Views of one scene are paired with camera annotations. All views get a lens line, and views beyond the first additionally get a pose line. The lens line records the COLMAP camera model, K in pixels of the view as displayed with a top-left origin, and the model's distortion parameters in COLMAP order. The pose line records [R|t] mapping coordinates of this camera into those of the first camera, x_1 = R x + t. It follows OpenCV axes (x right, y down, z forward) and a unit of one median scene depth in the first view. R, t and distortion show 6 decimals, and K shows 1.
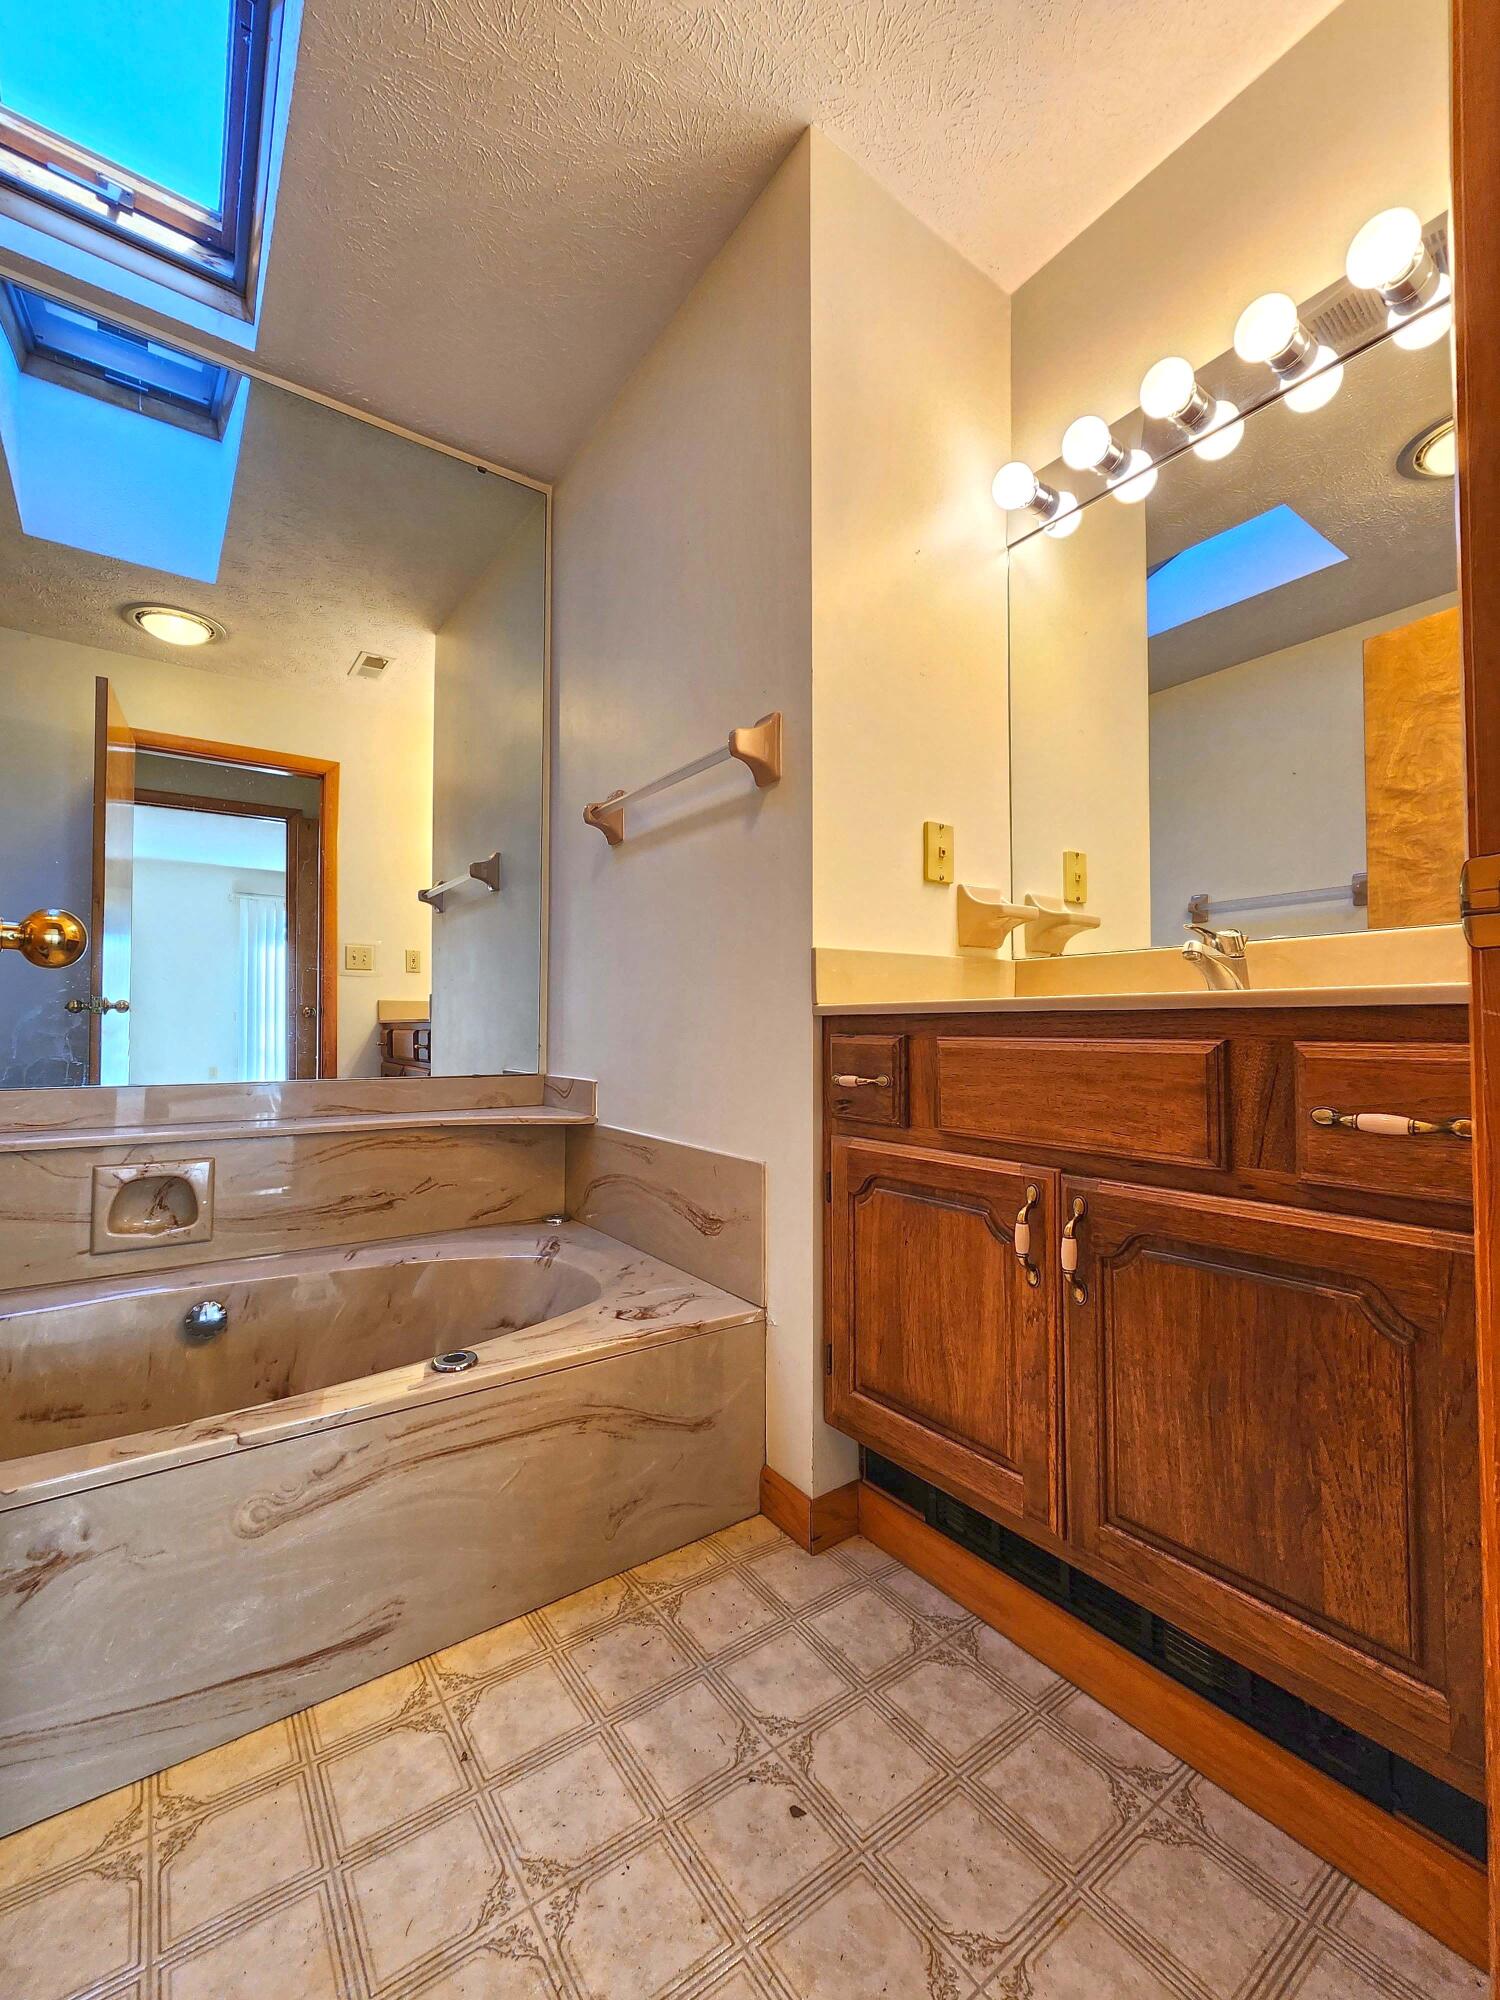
lens RADIAL K [[824.2, 0, 747.1], [0, 824.2, 1005.0], [0, 0, 1]] dist [-0.000735, 0.000142]
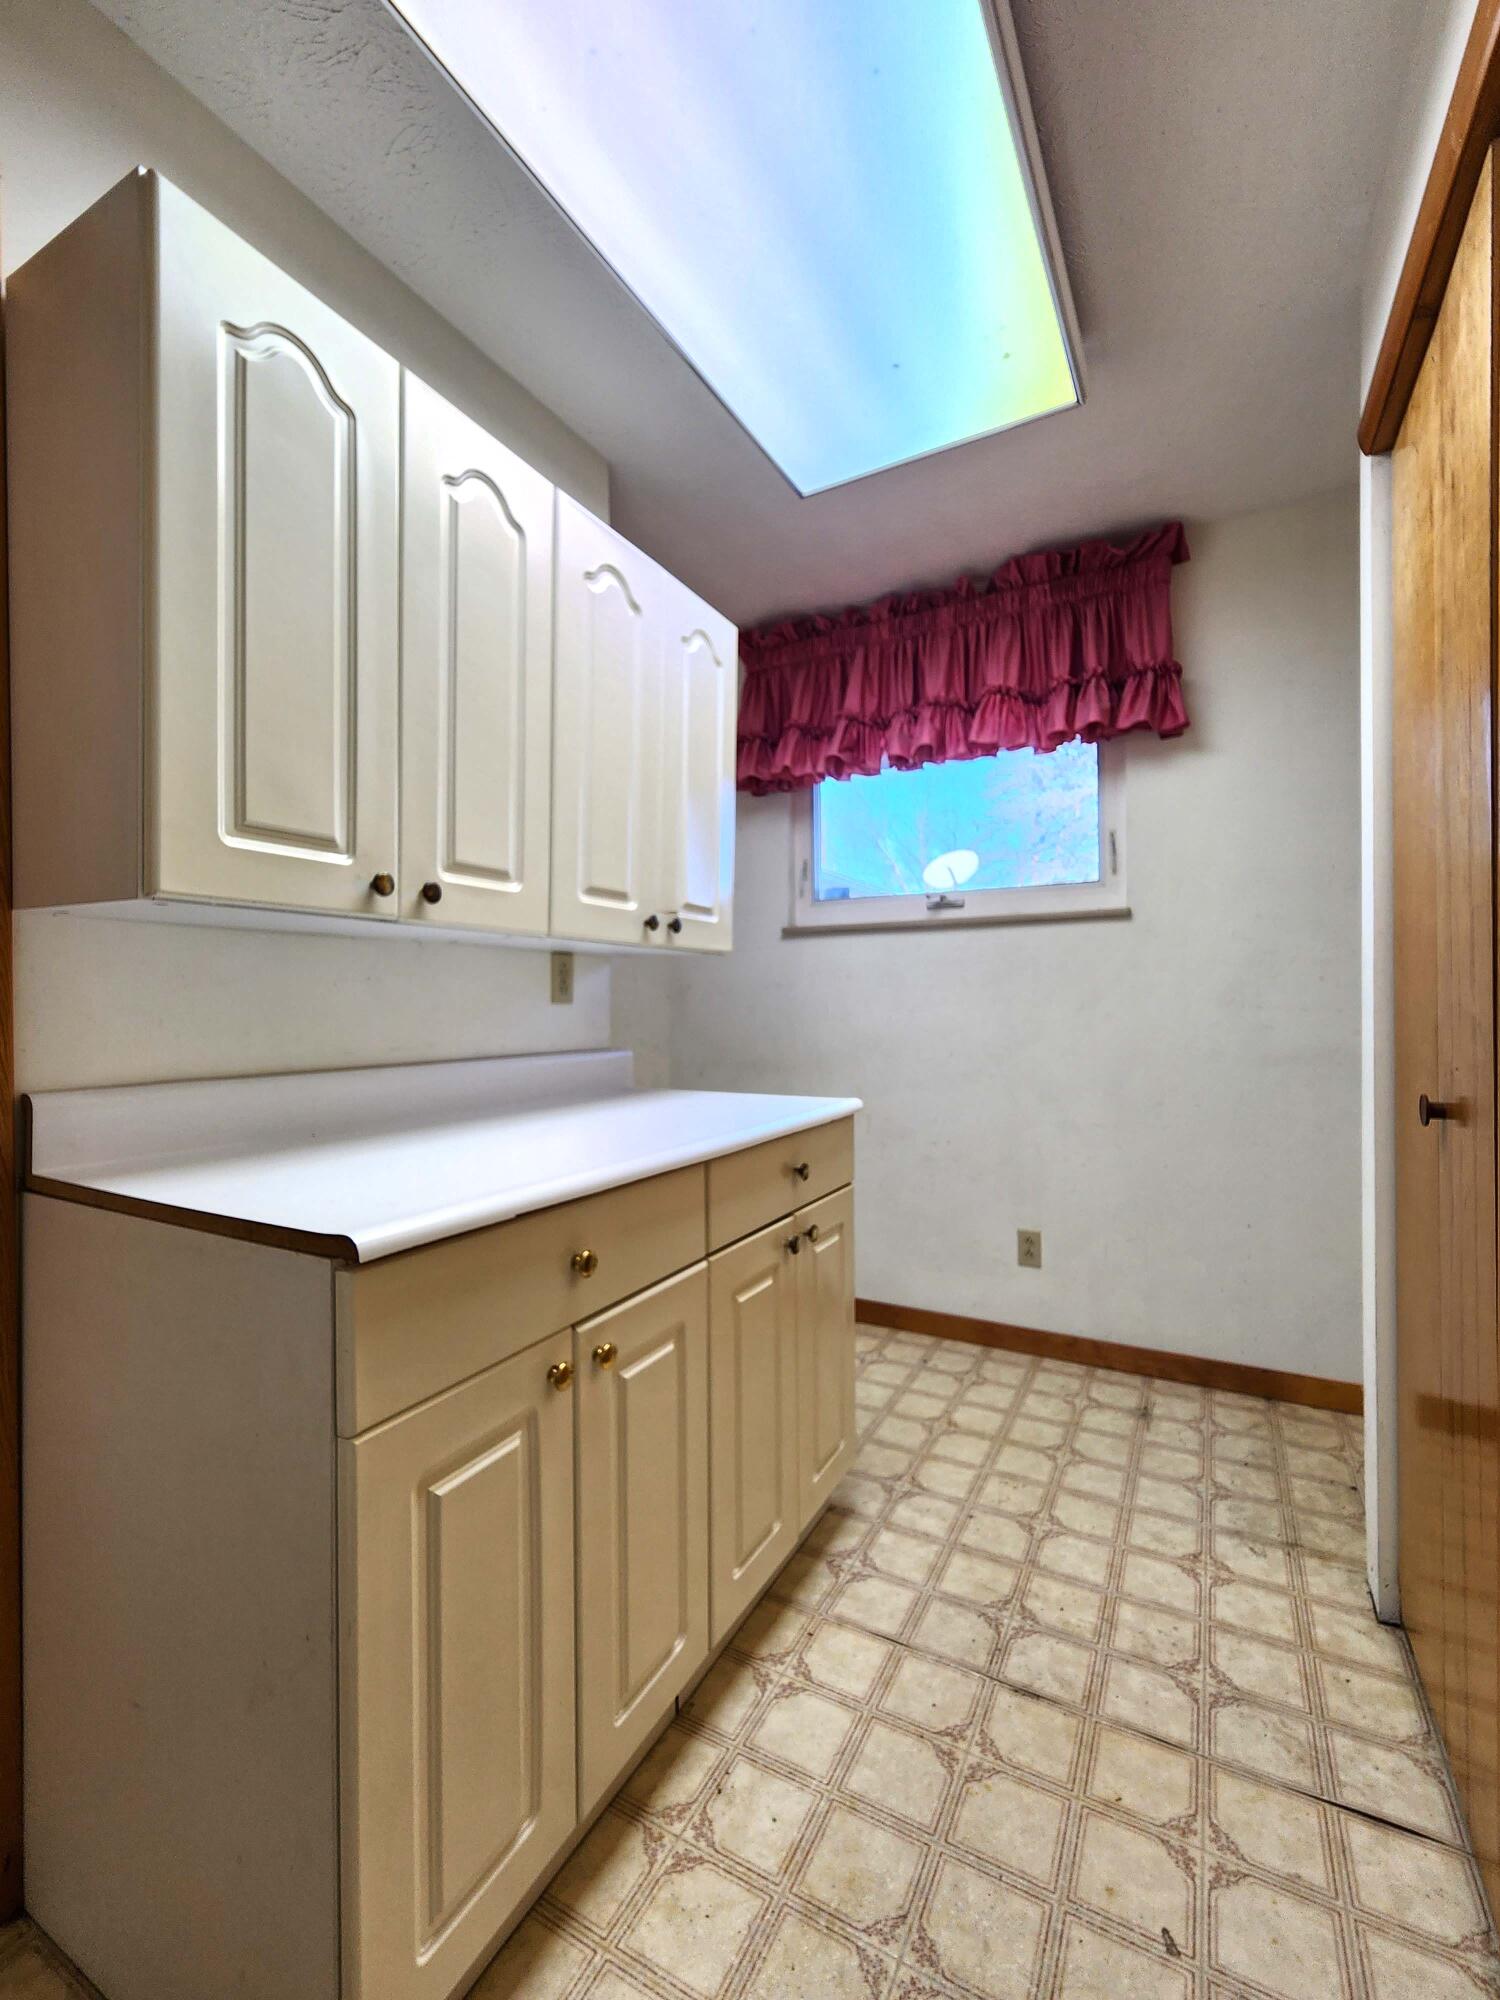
lens RADIAL K [[824.2, 0, 754.2], [0, 824.2, 1001.5], [0, 0, 1]] dist [-0.000735, 0.000142]
pose [[0.441271, -0.003561, -0.897367, 0.903250], [0.025810, 0.999629, 0.008725, -0.228169], [0.897003, -0.027011, 0.441199, -0.208523]]
